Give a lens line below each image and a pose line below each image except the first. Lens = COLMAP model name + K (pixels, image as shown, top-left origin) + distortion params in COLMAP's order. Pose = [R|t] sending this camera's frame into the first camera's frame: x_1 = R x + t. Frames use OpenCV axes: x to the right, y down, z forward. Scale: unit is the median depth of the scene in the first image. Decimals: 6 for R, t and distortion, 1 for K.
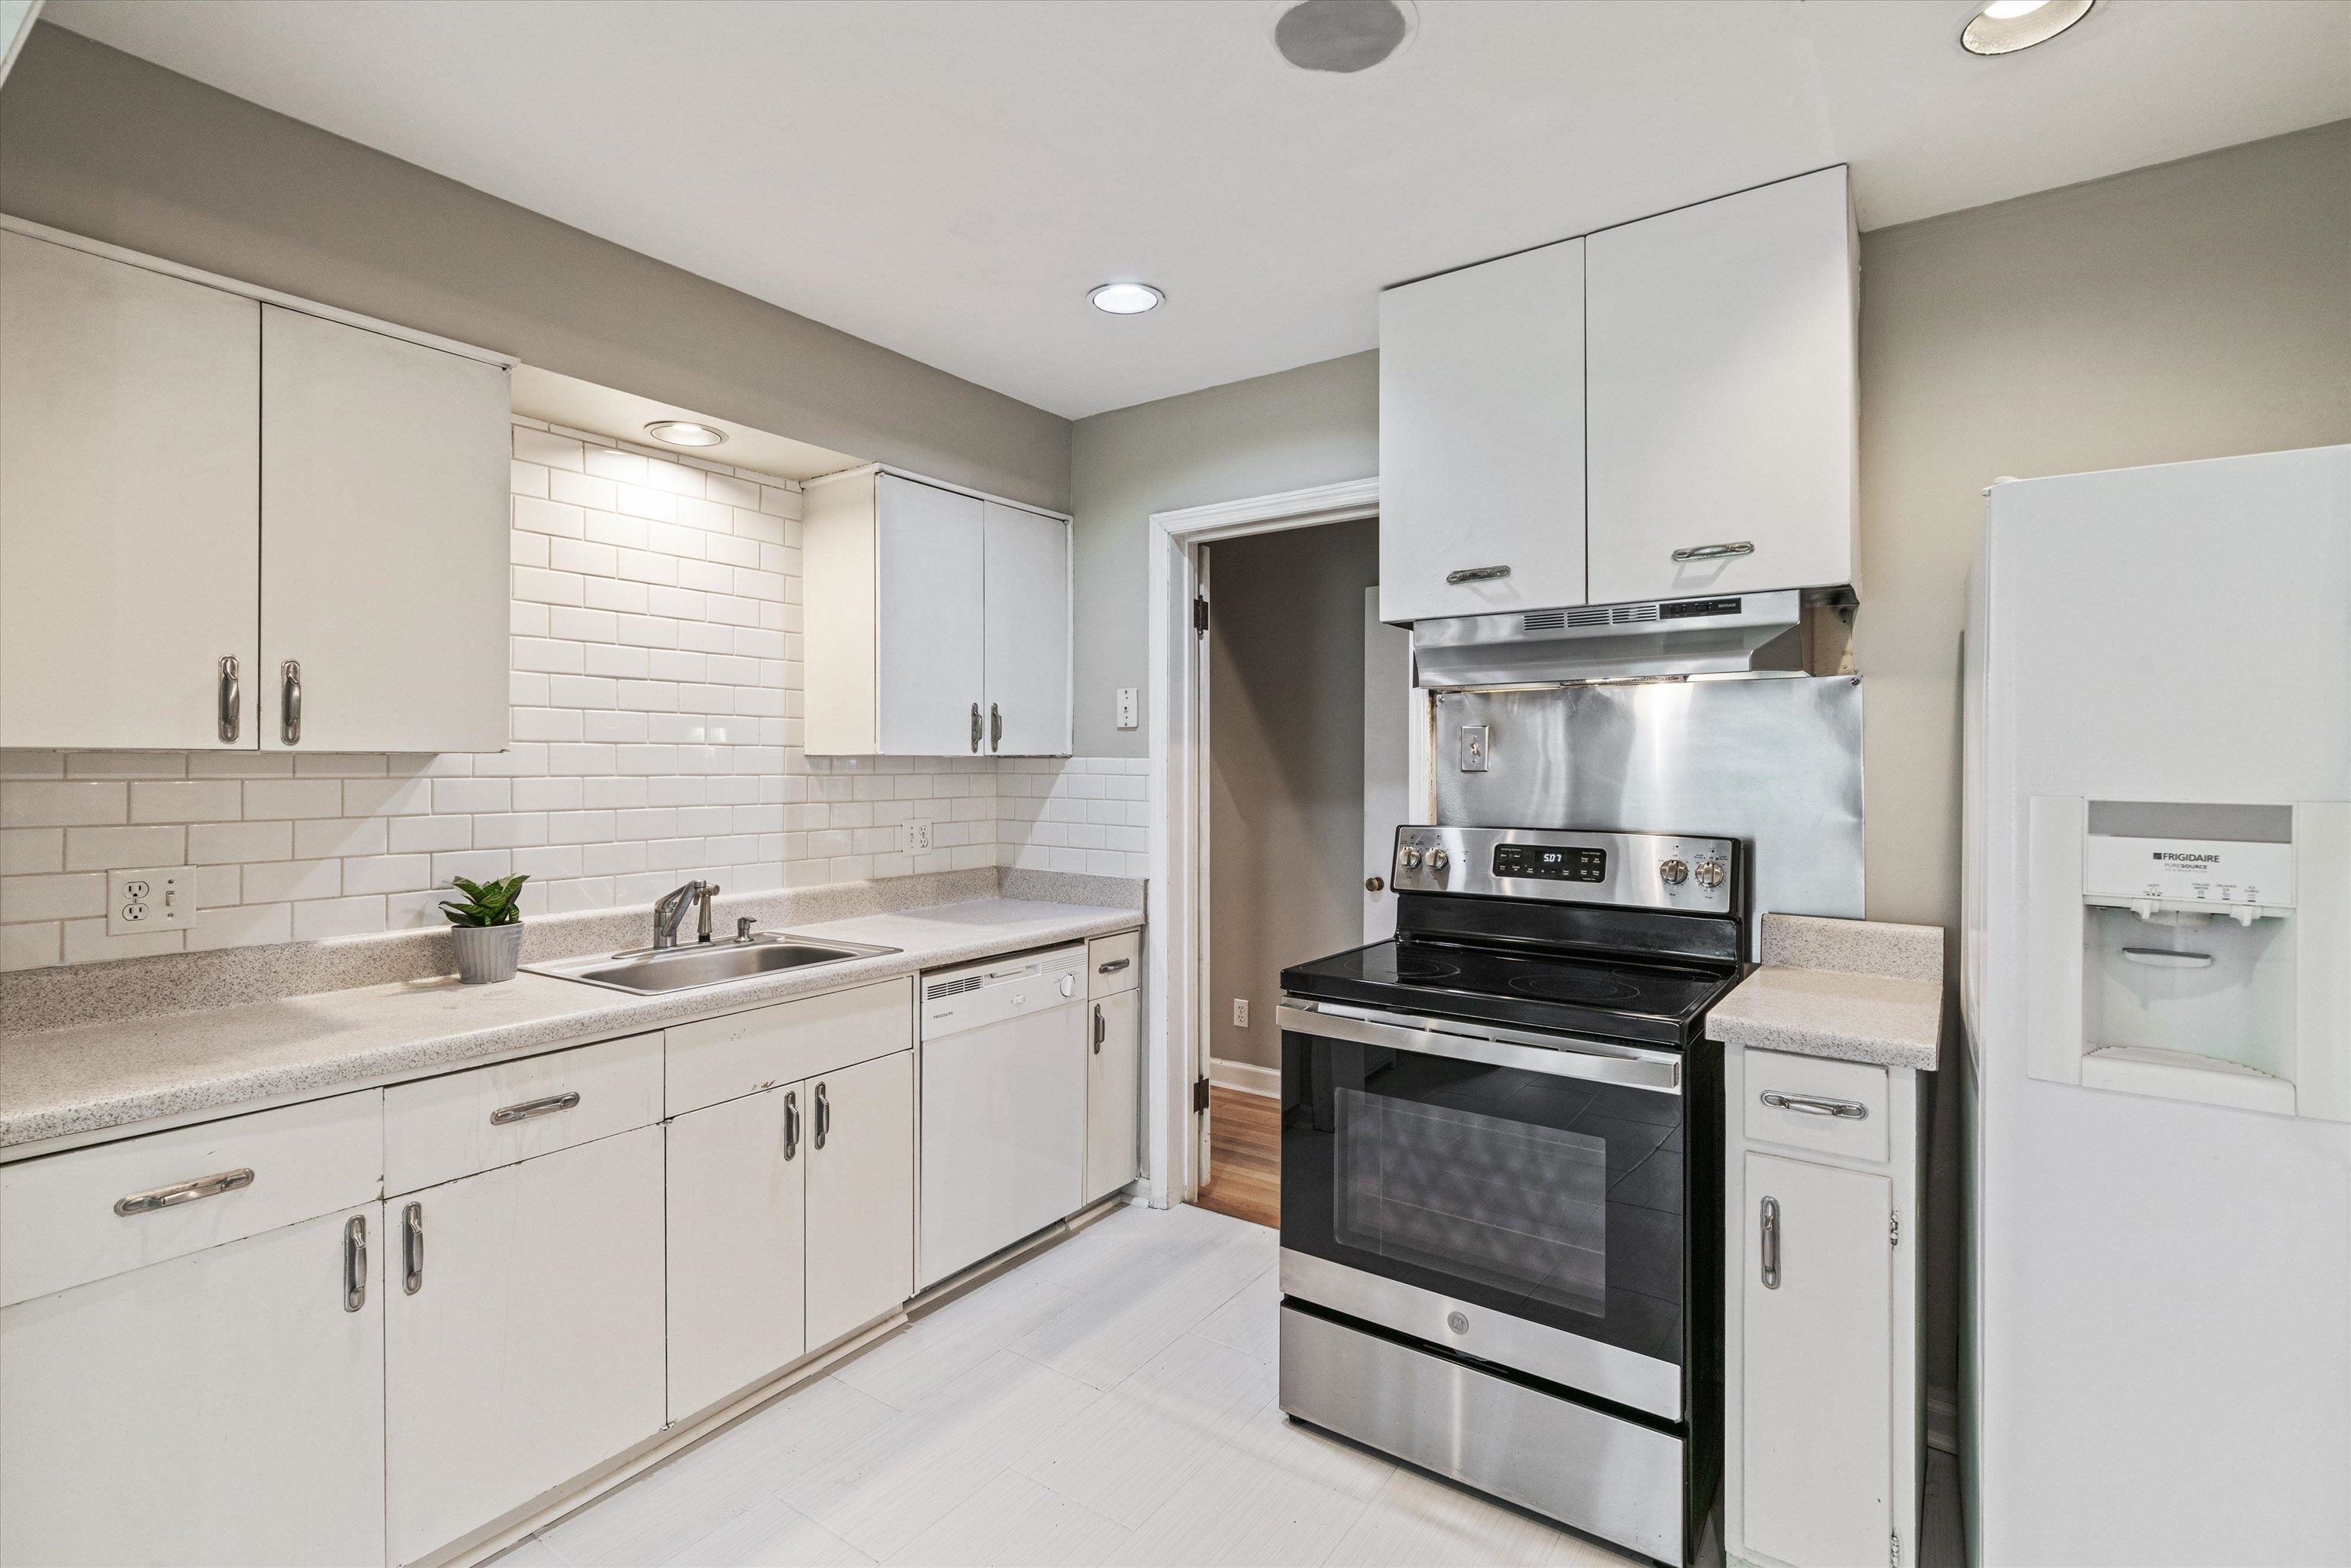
lens RADIAL K [[1077.5, 0, 1169.7], [0, 1077.5, 759.5], [0, 0, 1]] dist [0.002161, 0.000287]
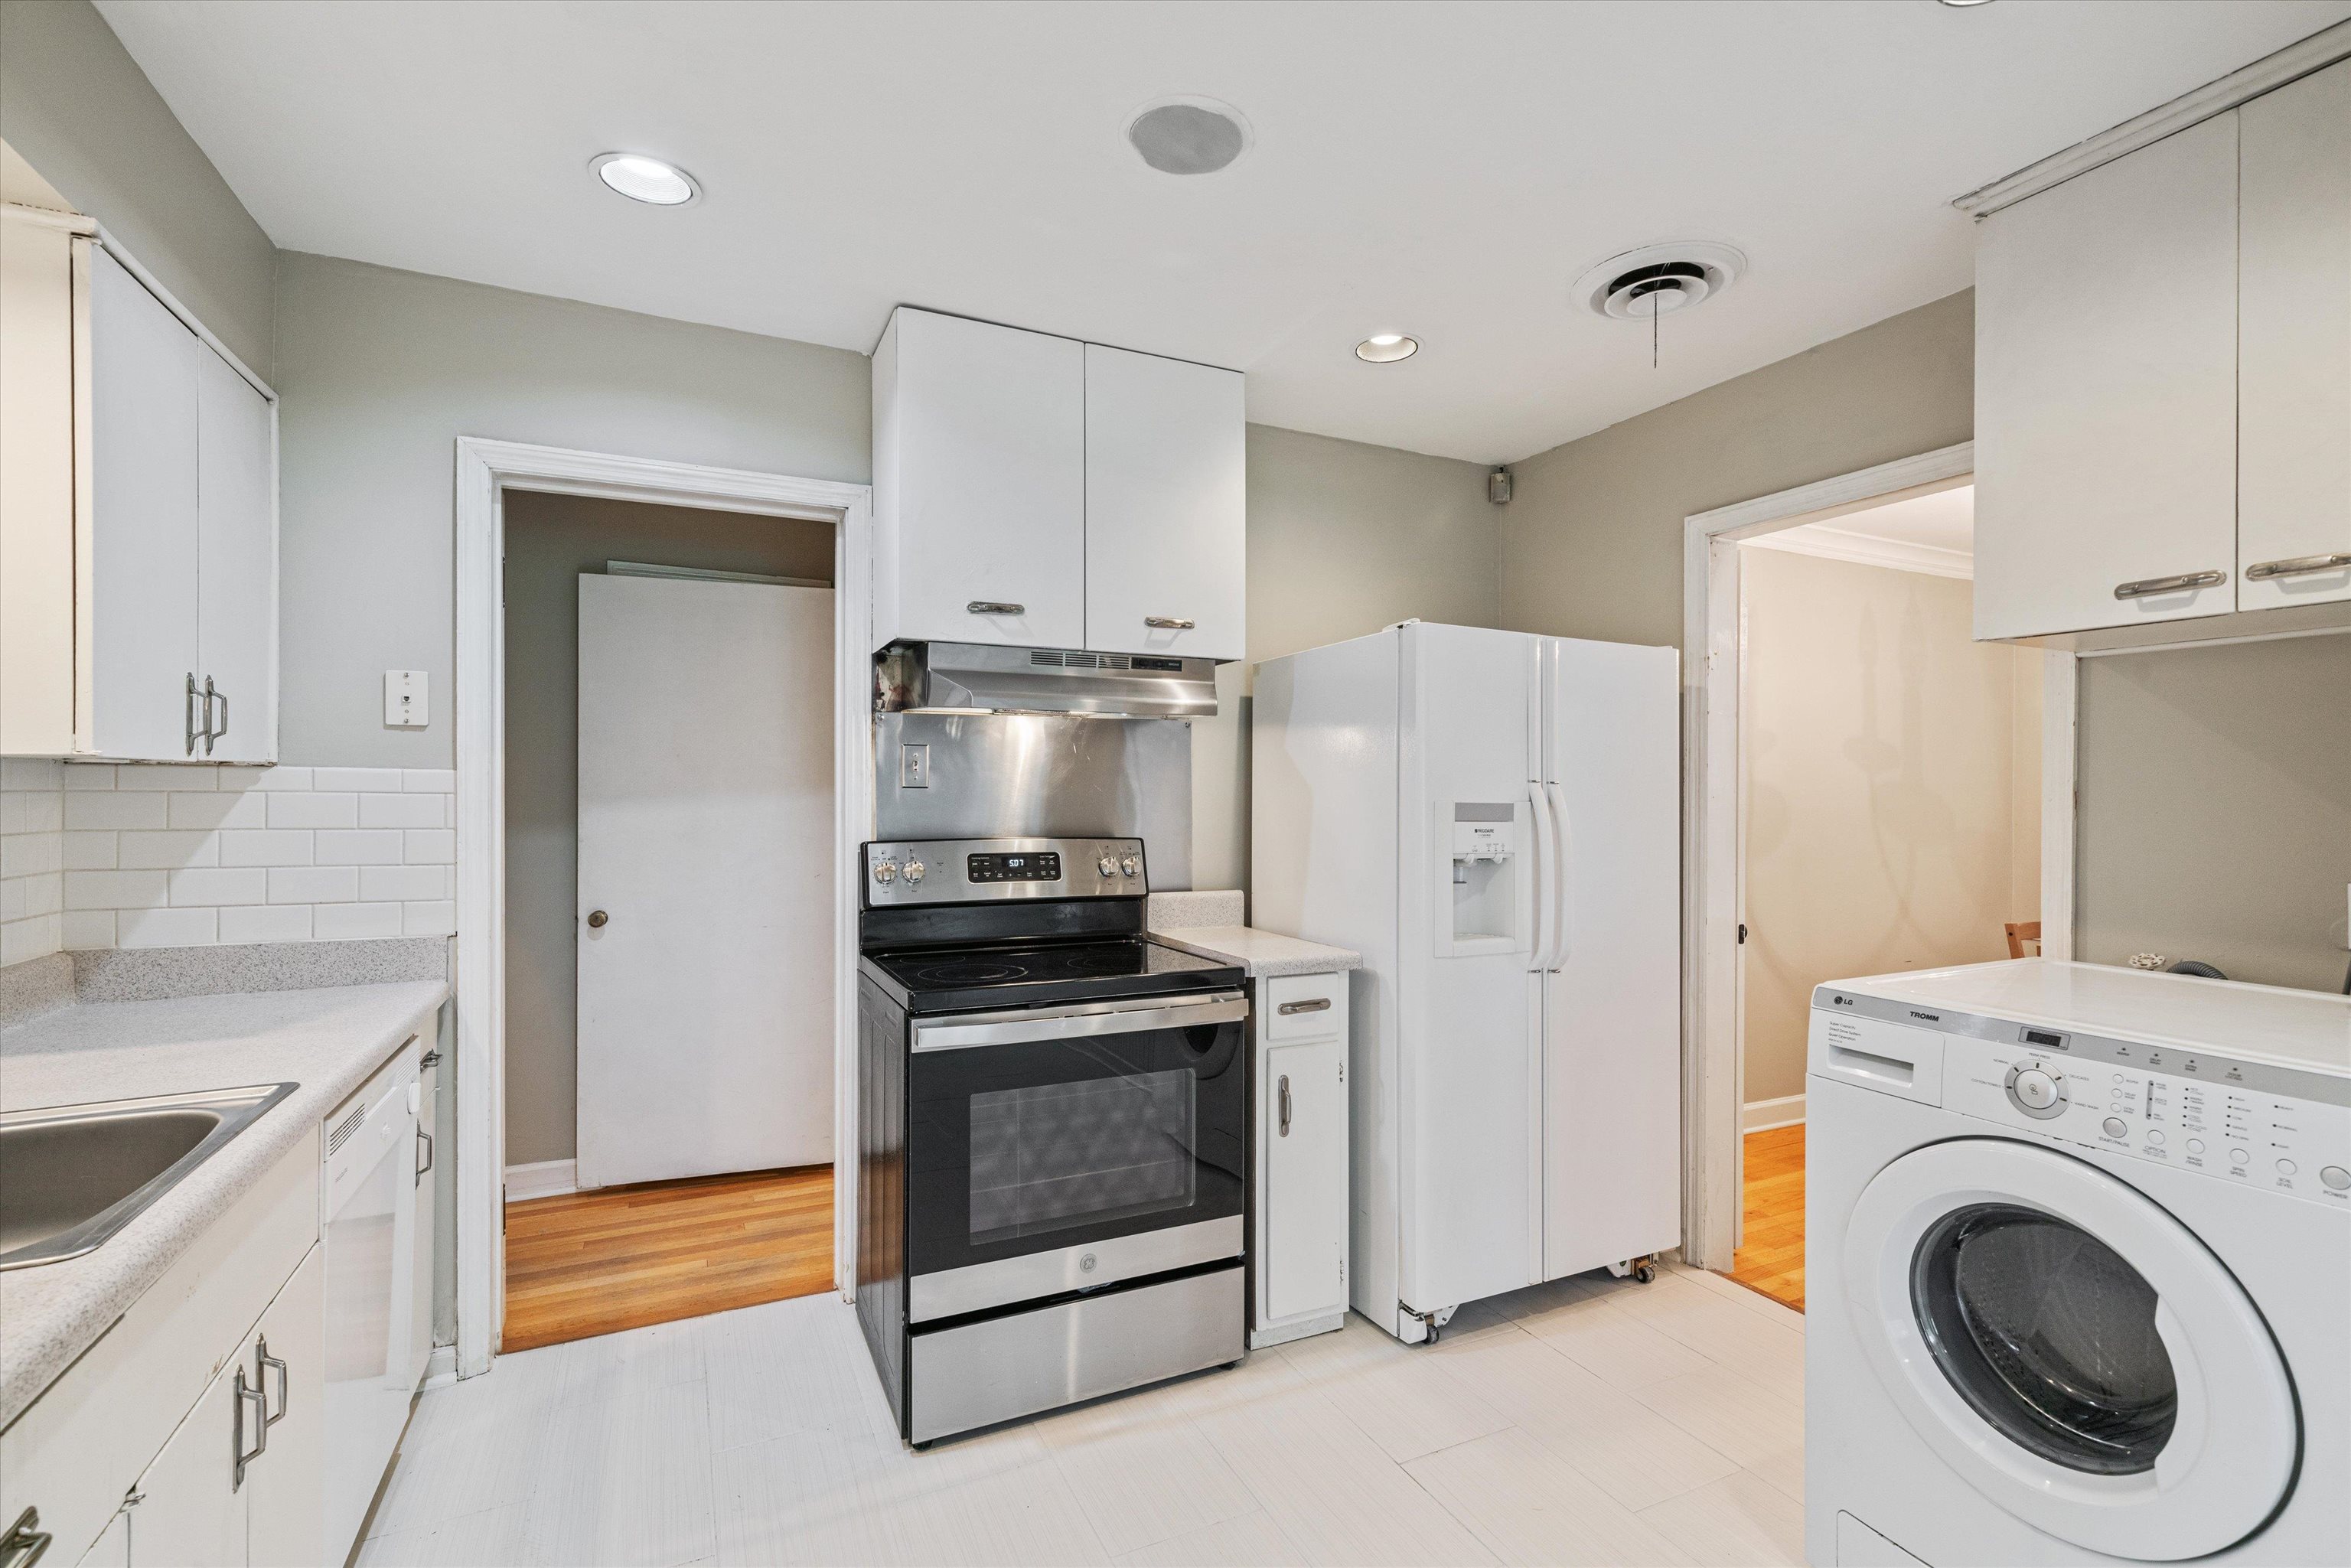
lens RADIAL K [[1047.7, 0, 1176.5], [0, 1047.7, 799.2], [0, 0, 1]] dist [0.000019, -0.000044]
pose [[0.487801, -0.008005, 0.872918, -0.591181], [-0.008680, 0.999864, 0.014020, 0.006659], [-0.872912, -0.014416, 0.487665, 0.335020]]
